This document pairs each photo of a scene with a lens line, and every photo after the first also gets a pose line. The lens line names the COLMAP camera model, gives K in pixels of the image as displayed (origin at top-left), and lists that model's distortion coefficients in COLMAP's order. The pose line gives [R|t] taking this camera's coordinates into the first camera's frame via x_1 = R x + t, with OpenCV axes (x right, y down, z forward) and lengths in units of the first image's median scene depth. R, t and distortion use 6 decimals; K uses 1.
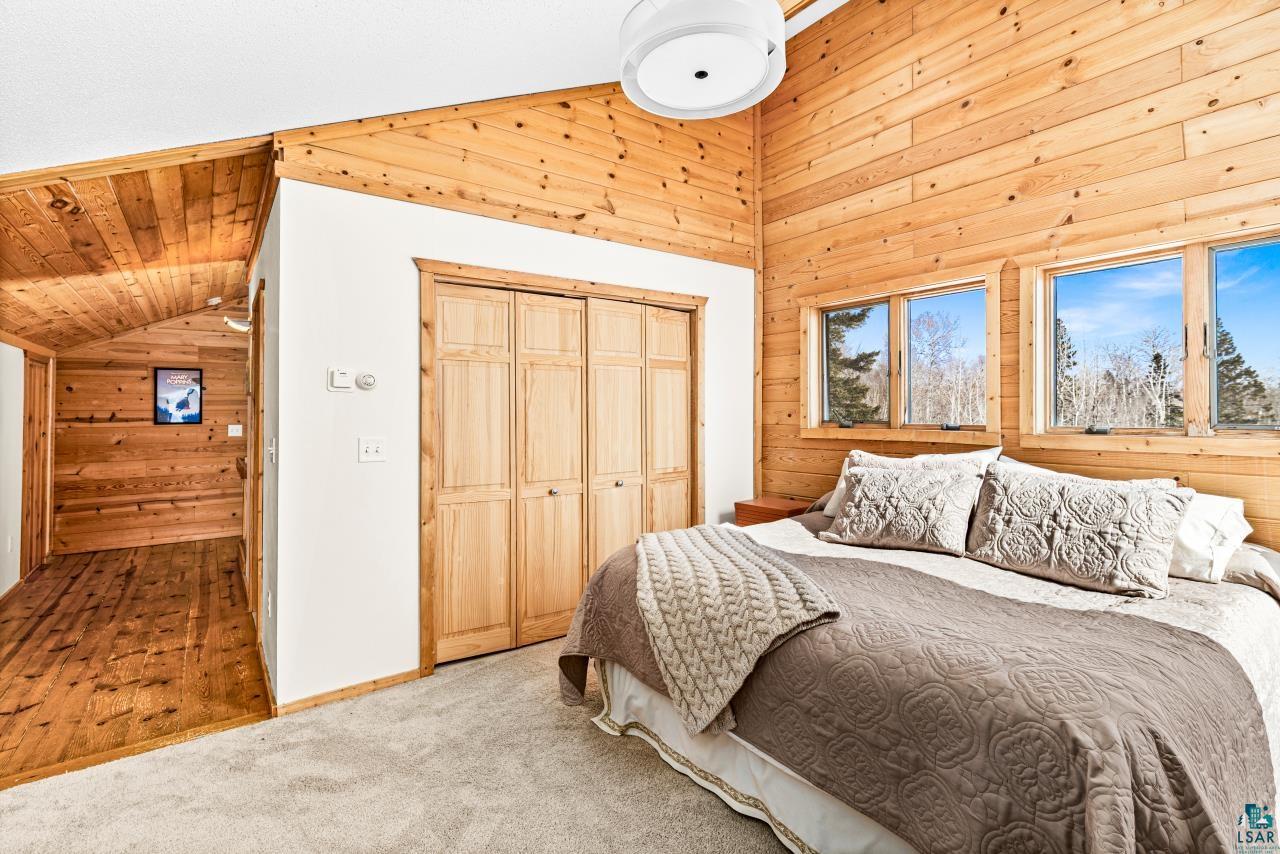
lens RADIAL K [[574.4, 0, 638.8], [0, 574.4, 402.7], [0, 0, 1]] dist [0.009671, -0.002229]
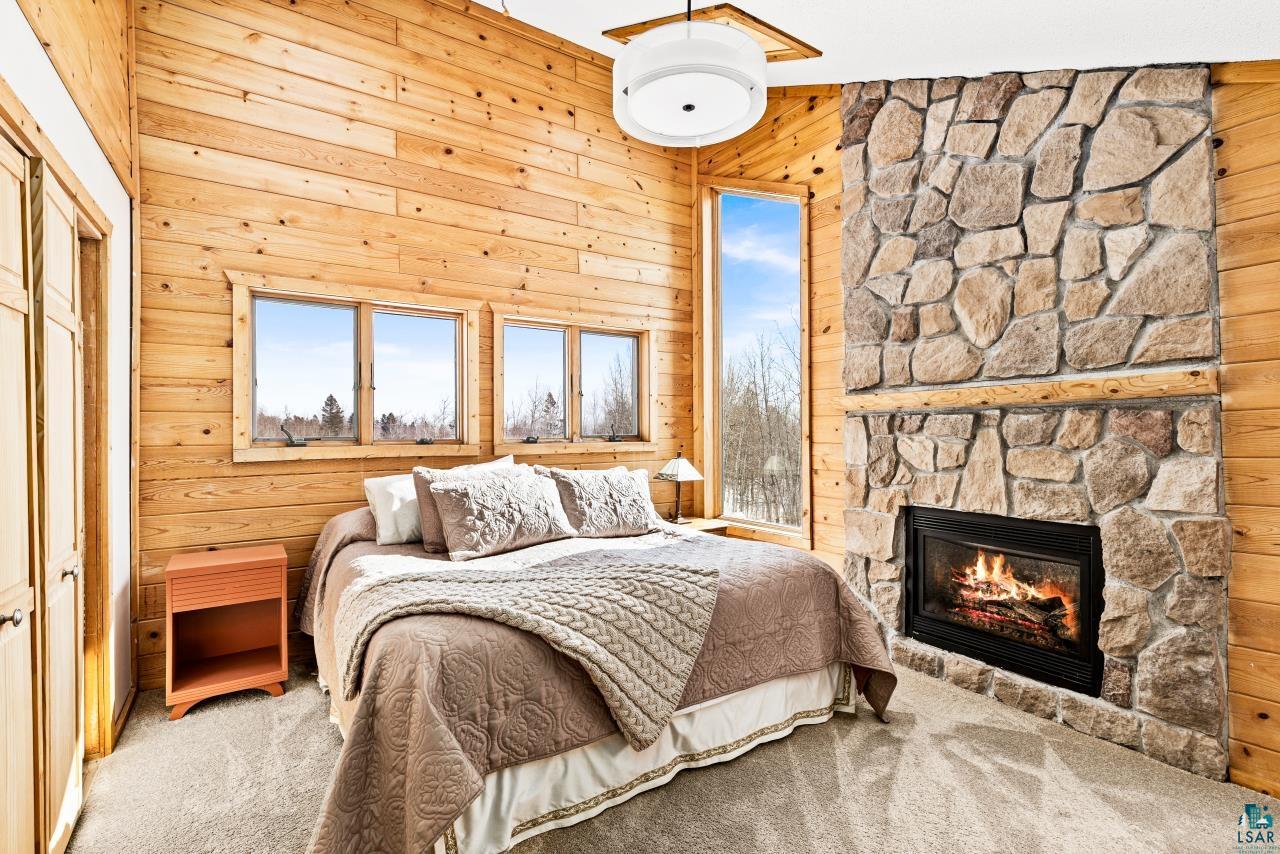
lens RADIAL K [[574.4, 0, 644.0], [0, 574.4, 428.1], [0, 0, 1]] dist [0.009671, -0.002229]
pose [[0.083426, 0.005888, 0.996497, -0.594356], [-0.012908, 0.999905, -0.004828, 0.020898], [-0.996430, -0.012460, 0.083494, 0.611373]]
